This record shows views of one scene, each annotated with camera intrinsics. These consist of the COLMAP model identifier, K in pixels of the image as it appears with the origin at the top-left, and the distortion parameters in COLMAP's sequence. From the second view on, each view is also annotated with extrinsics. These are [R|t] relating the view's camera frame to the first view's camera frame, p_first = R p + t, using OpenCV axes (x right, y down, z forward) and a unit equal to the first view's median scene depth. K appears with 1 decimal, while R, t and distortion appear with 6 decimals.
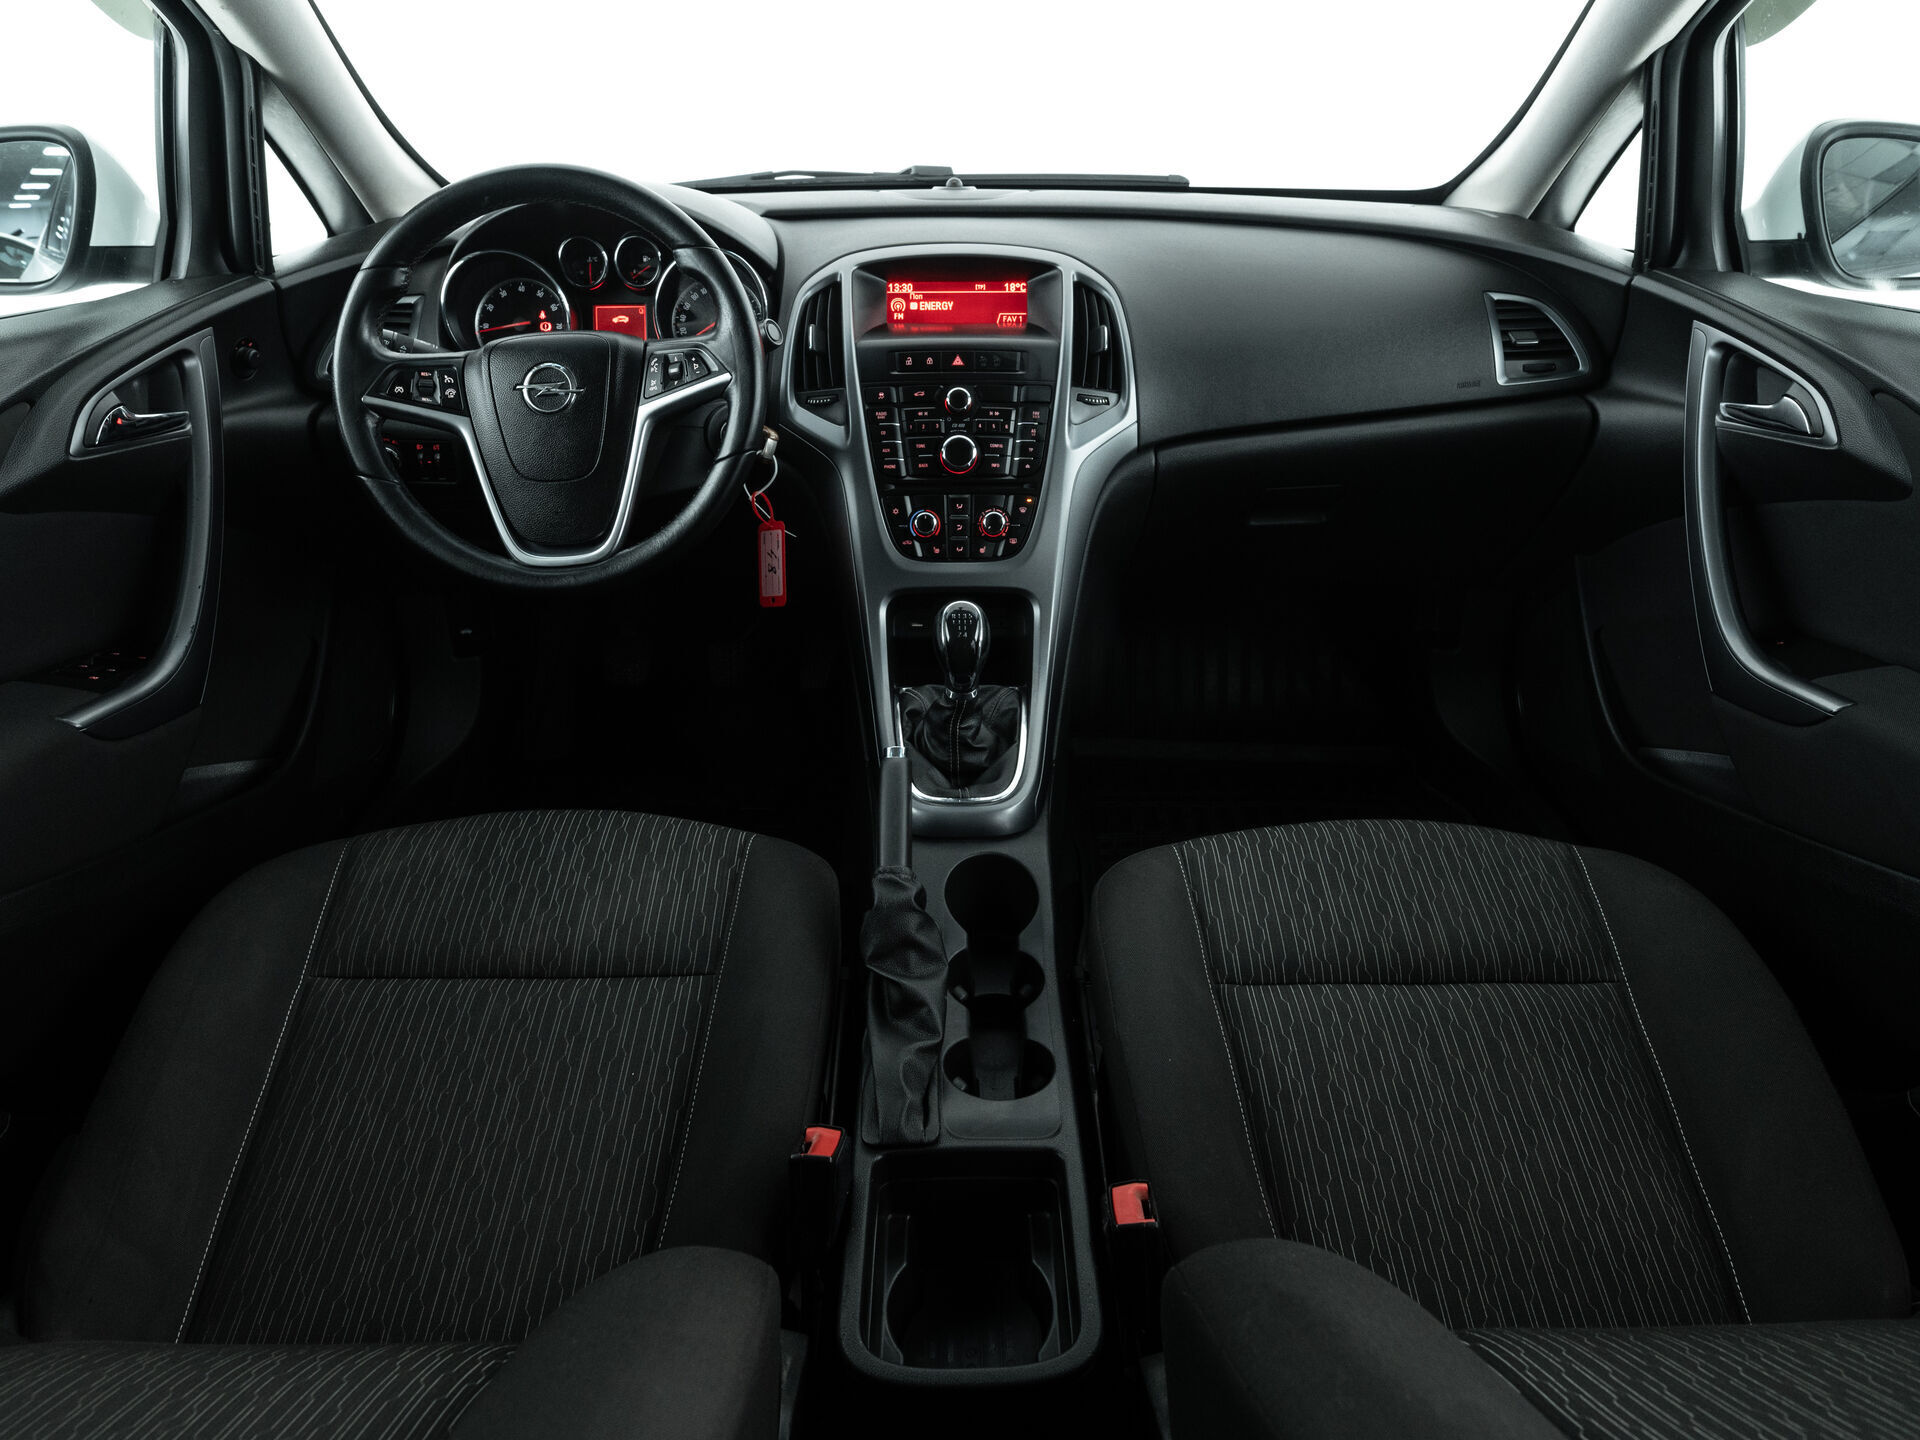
lens RADIAL K [[1239.7, 0, 969.4], [0, 1239.7, 722.9], [0, 0, 1]] dist [-0.033119, 0.000708]
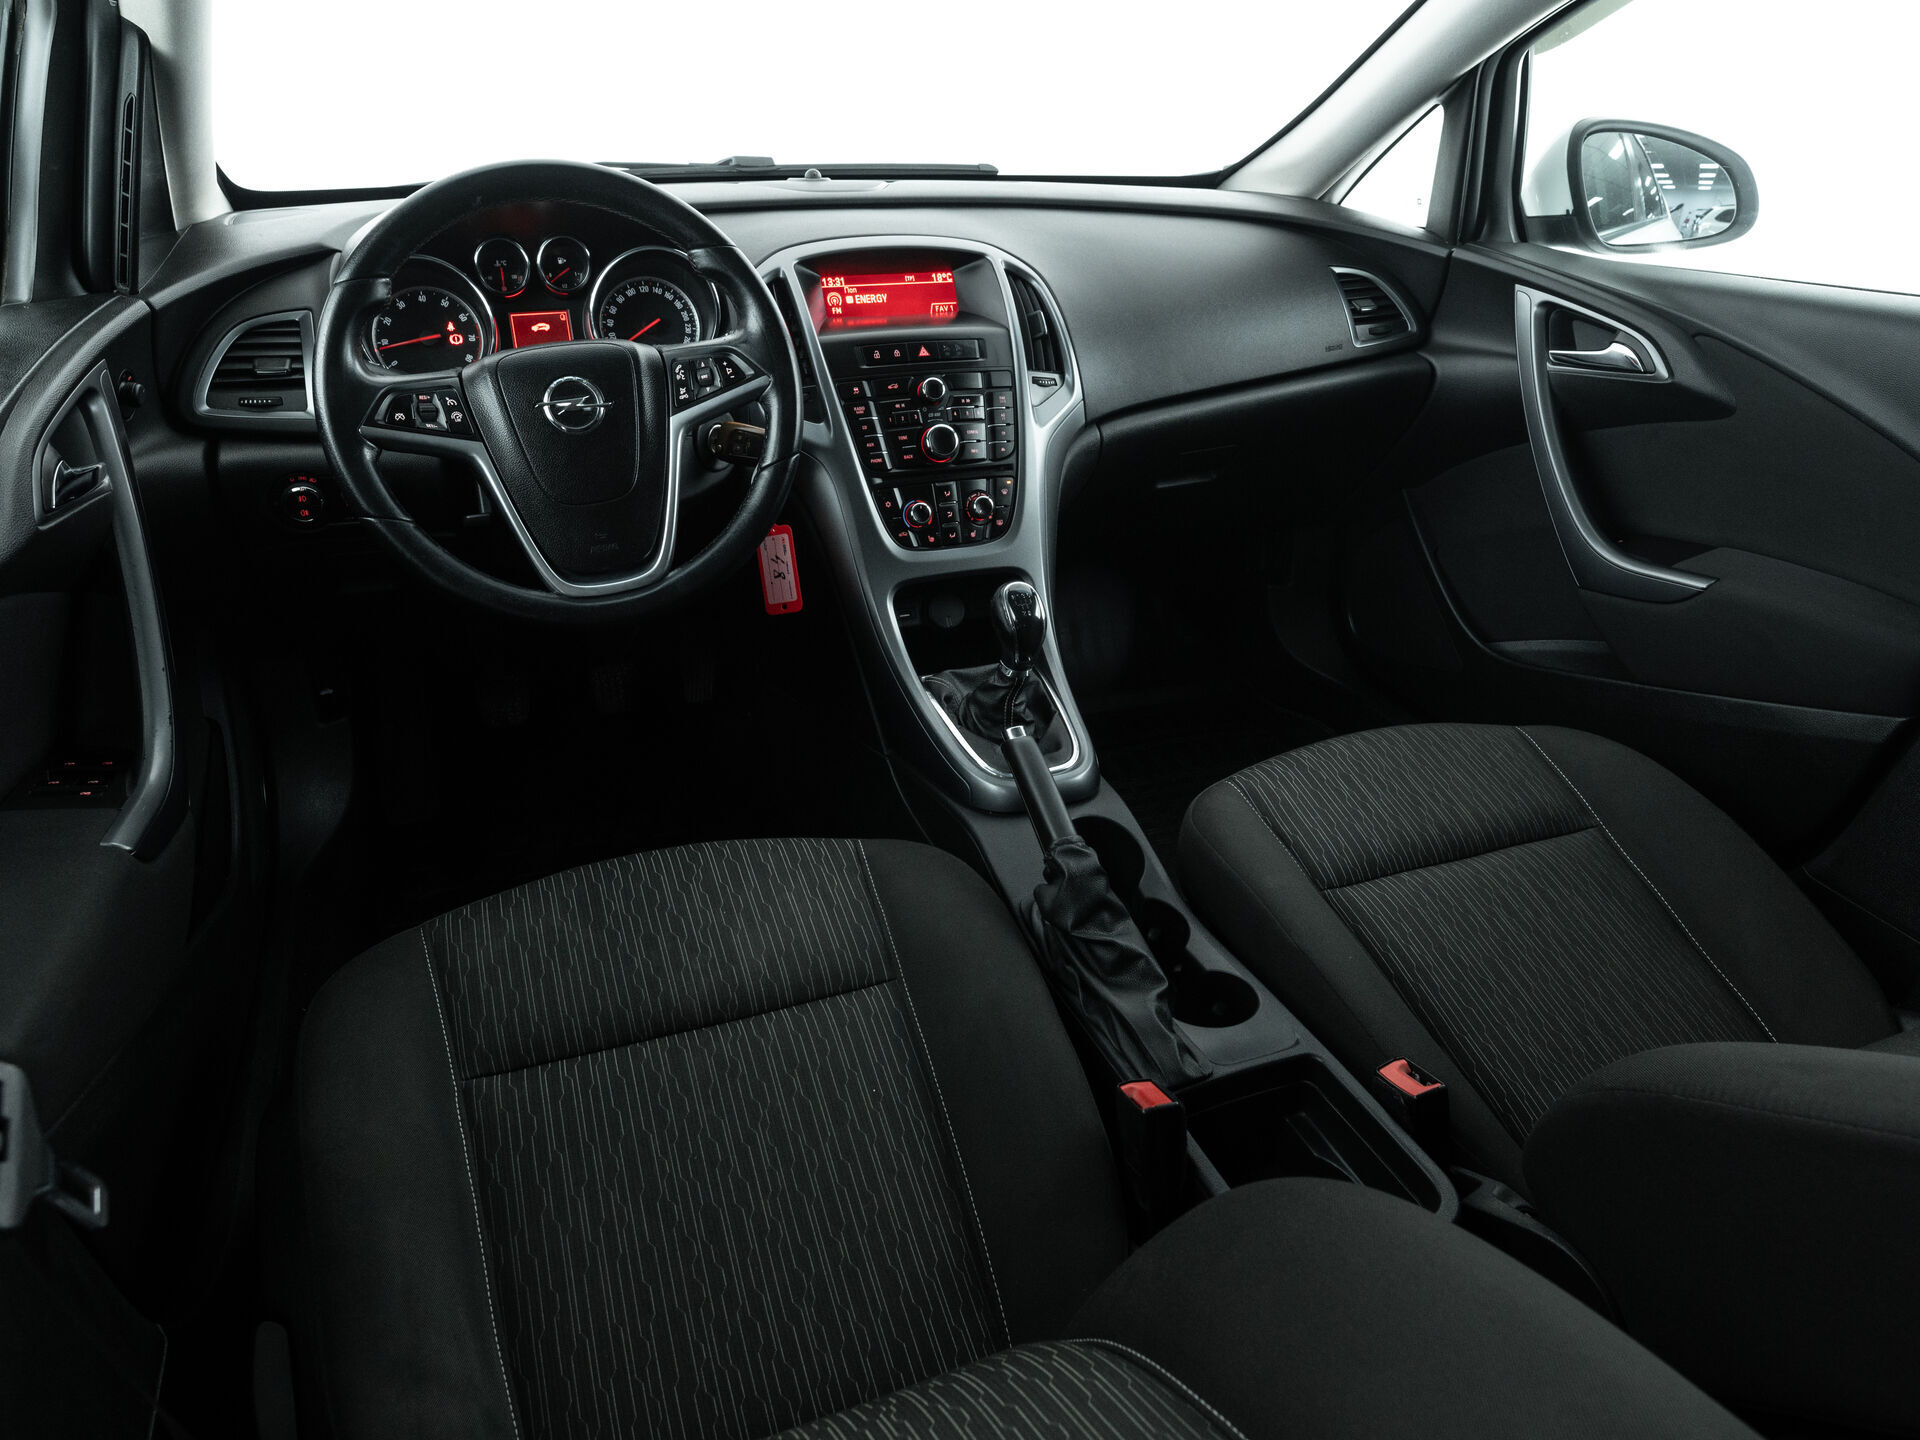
lens RADIAL K [[1239.7, 0, 969.4], [0, 1239.7, 722.9], [0, 0, 1]] dist [-0.033119, 0.000708]
pose [[0.935496, -0.149873, 0.319978, -0.360021], [0.145745, 0.988632, 0.036957, -0.023640], [-0.321879, 0.012062, 0.946704, 0.028798]]
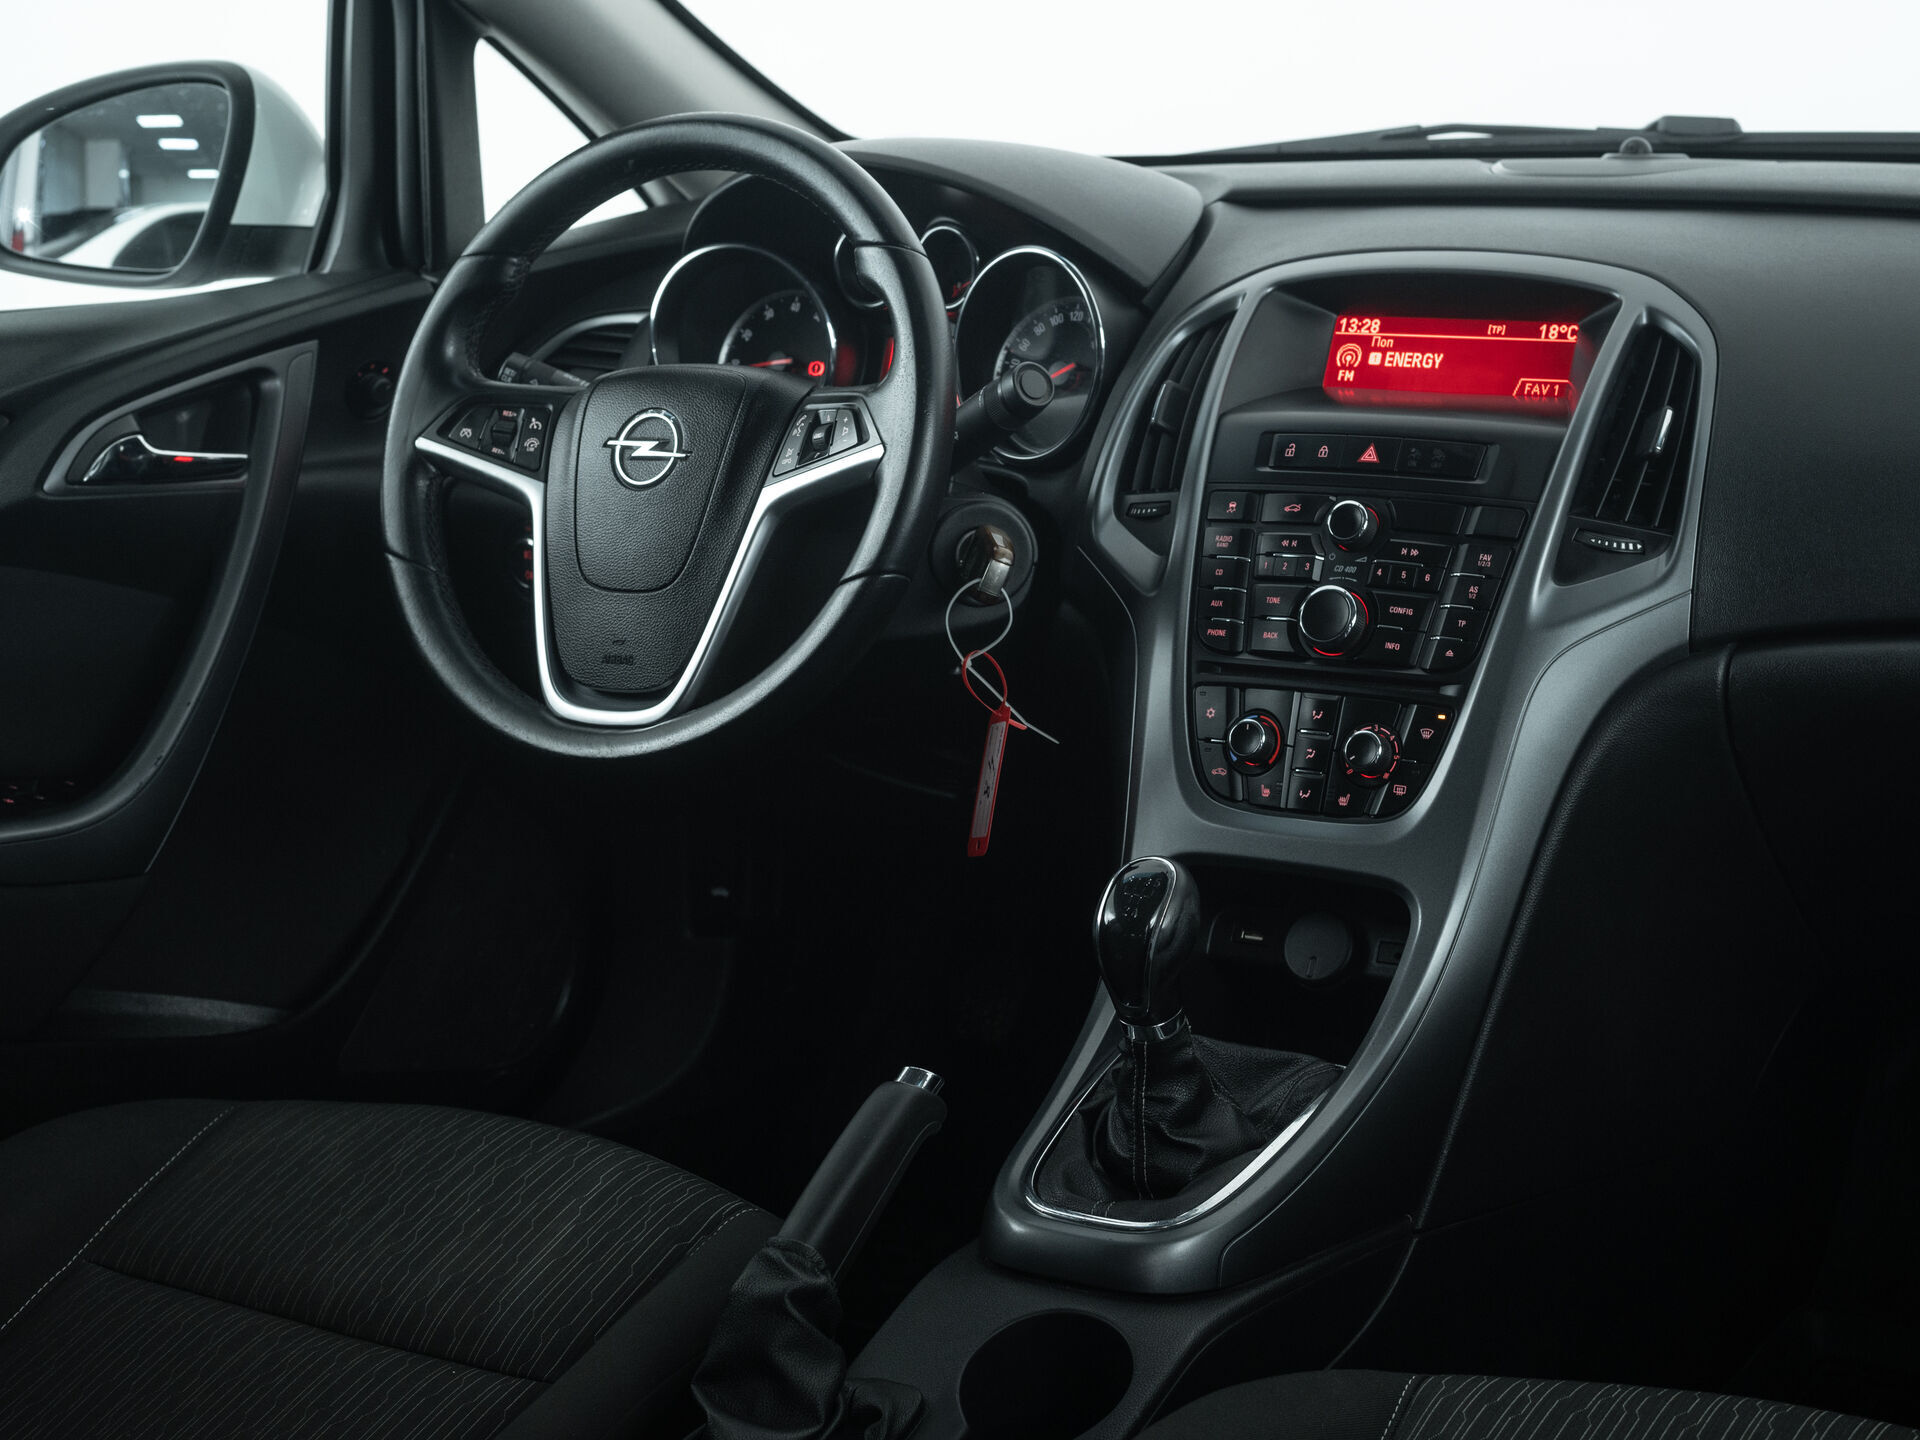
lens RADIAL K [[3114.3, 0, 1072.1], [0, 3114.3, 721.3], [0, 0, 1]] dist [-0.131010, 0.020937]
pose [[0.853058, 0.093712, -0.513332, 0.608338], [-0.208668, 0.962925, -0.170977, 0.080002], [0.478278, 0.252969, 0.840986, -0.174919]]
